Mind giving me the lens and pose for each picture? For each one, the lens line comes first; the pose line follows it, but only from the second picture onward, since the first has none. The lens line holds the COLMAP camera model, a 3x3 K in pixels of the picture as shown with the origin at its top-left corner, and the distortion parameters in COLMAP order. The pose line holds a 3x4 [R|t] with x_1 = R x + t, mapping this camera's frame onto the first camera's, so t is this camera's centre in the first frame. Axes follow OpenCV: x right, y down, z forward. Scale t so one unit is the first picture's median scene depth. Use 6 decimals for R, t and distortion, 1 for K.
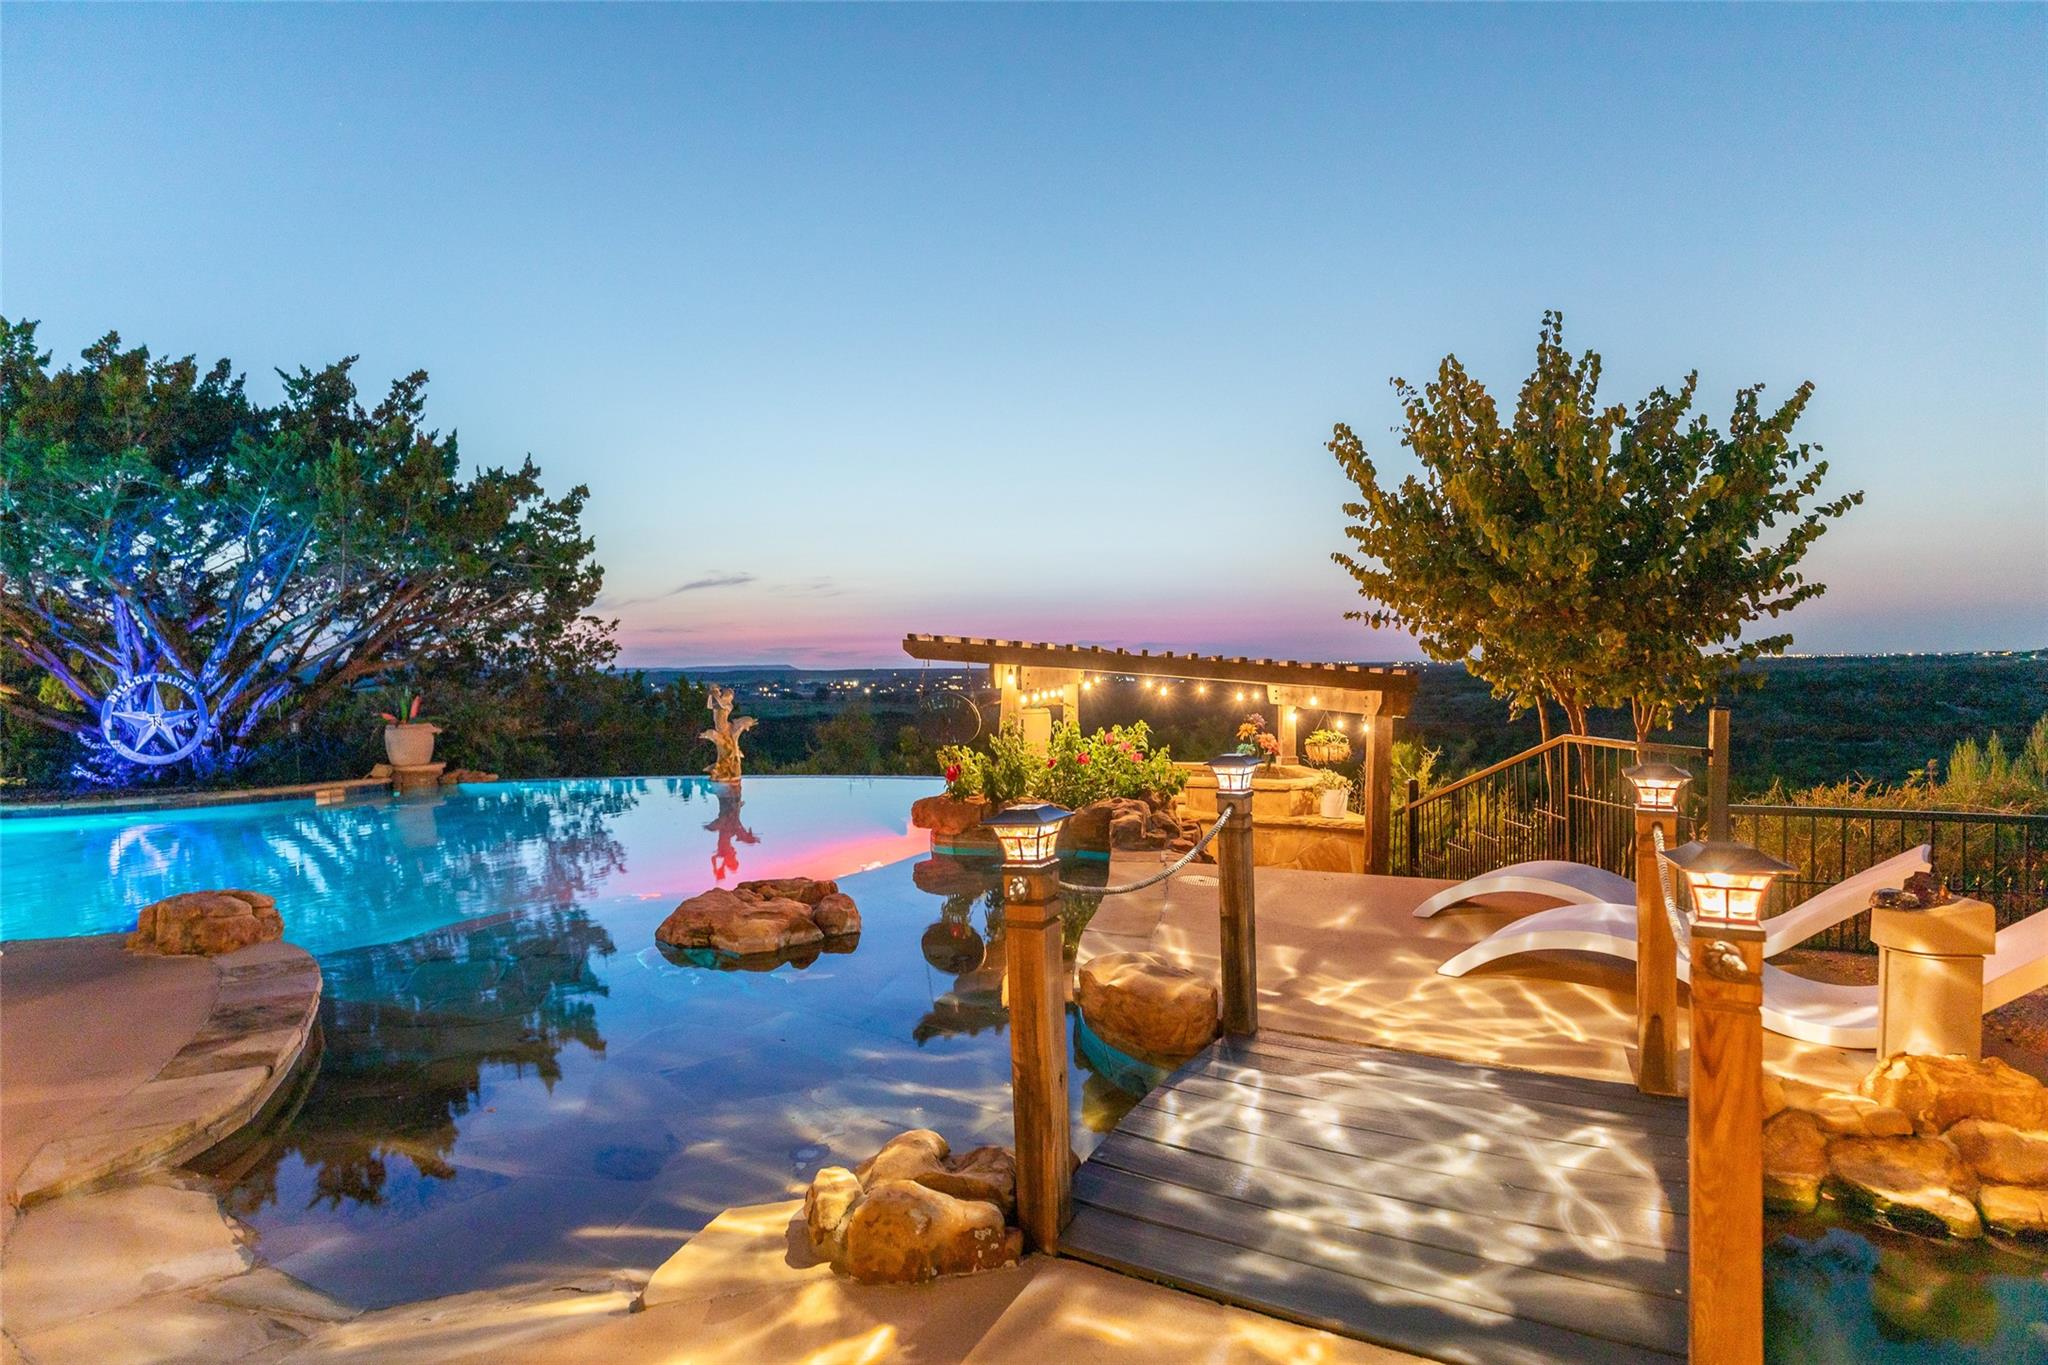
lens RADIAL K [[1050.8, 0, 1027.4], [0, 1050.8, 689.6], [0, 0, 1]] dist [-0.000967, 0.000074]
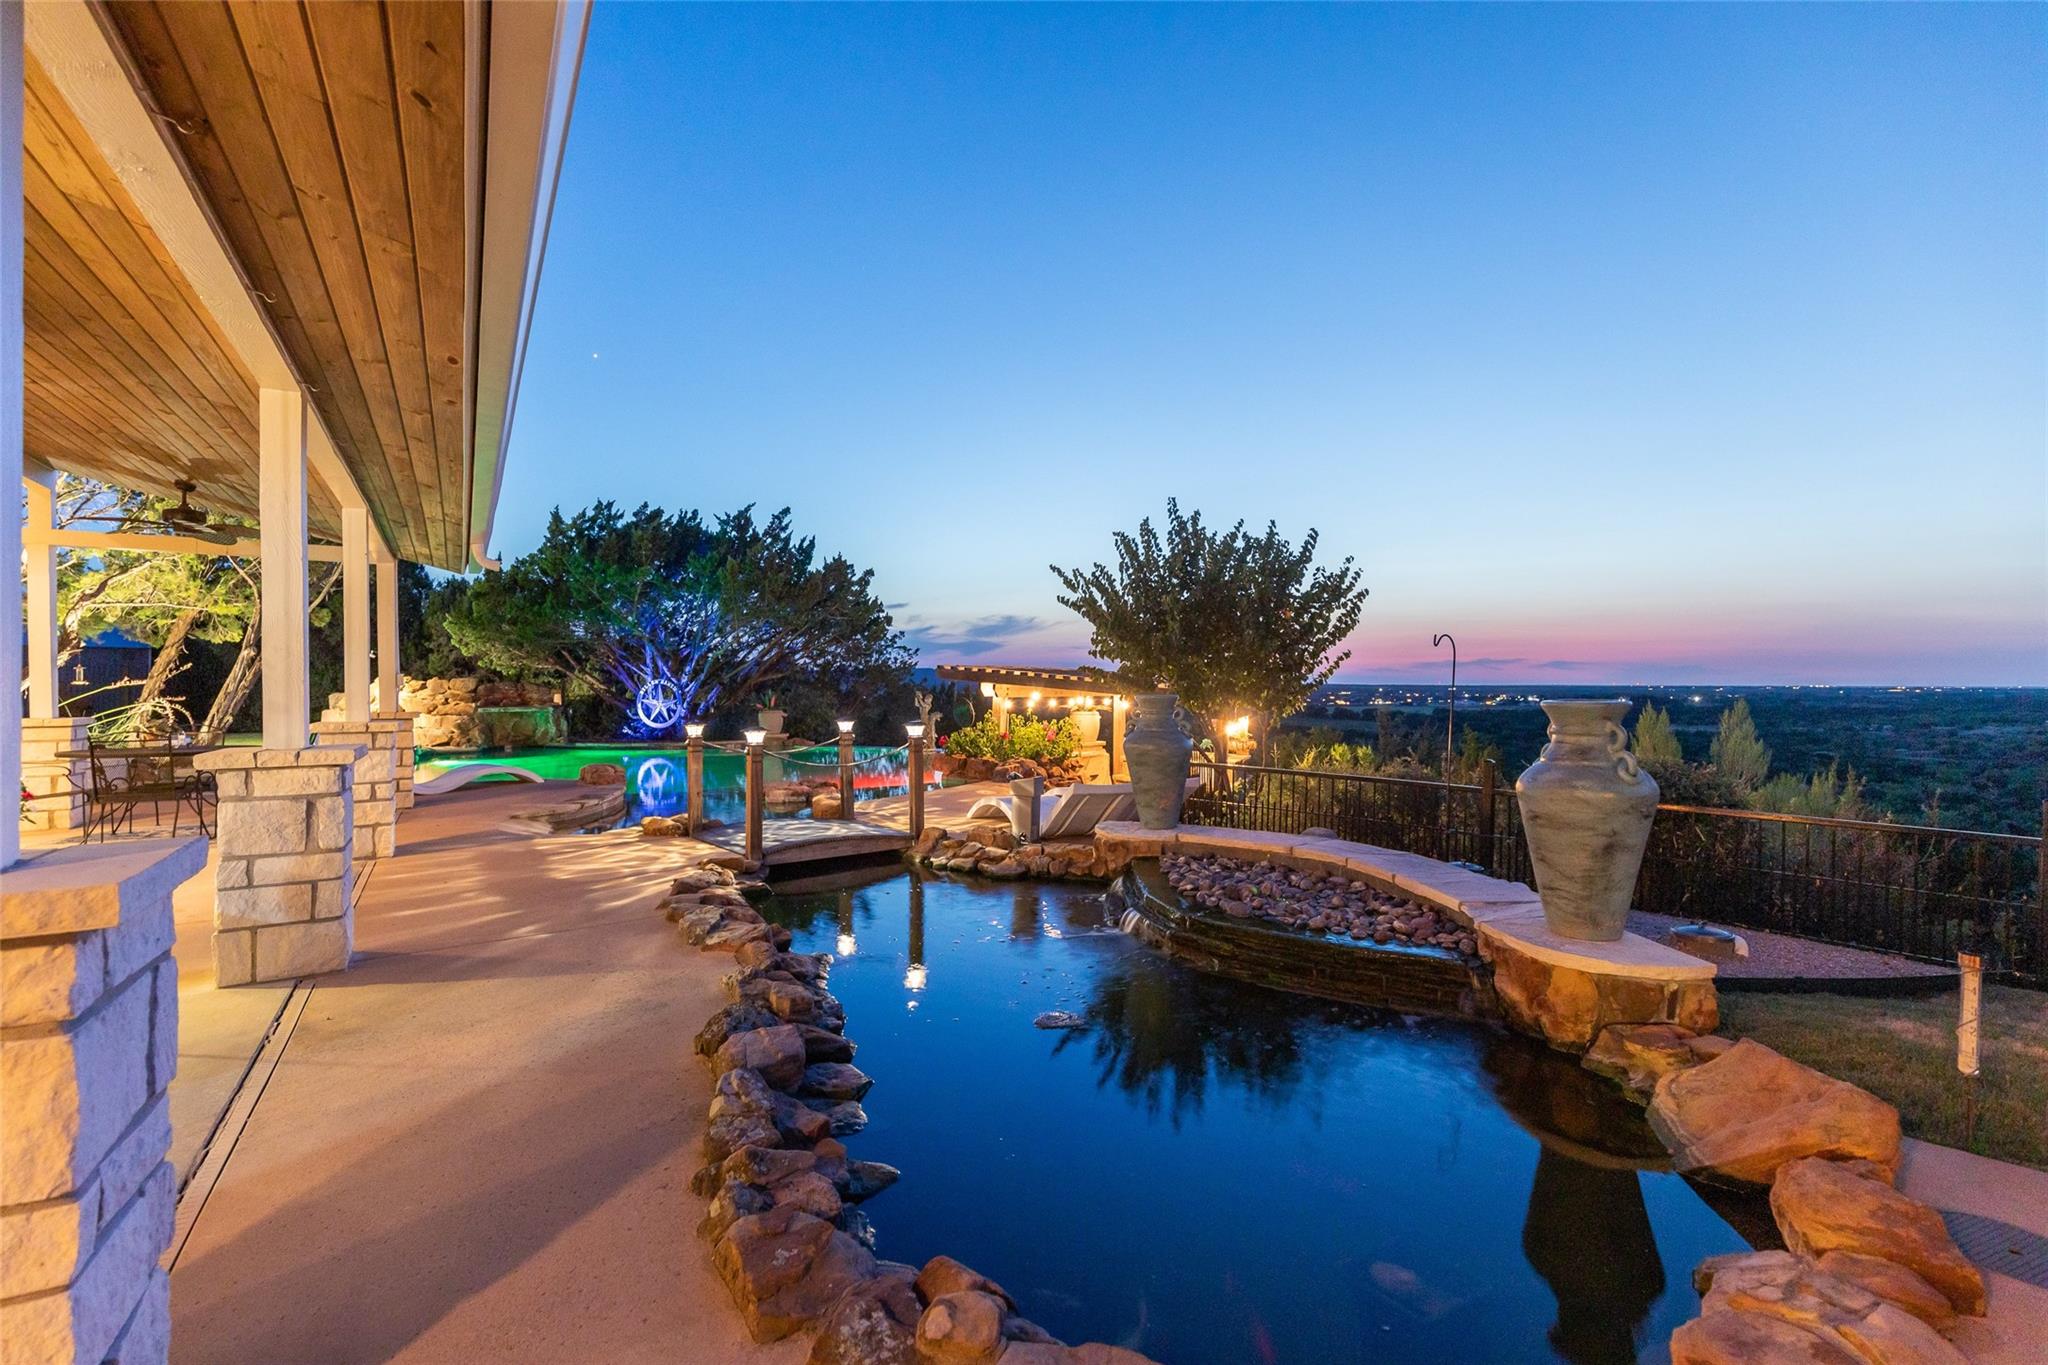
lens RADIAL K [[958.6, 0, 1019.3], [0, 958.6, 683.5], [0, 0, 1]] dist [0.004664, 0.000408]
pose [[0.914009, 0.017443, -0.405320, 0.445637], [-0.025186, 0.999588, -0.013777, -0.000702], [0.404912, 0.022801, 0.914071, -0.302732]]
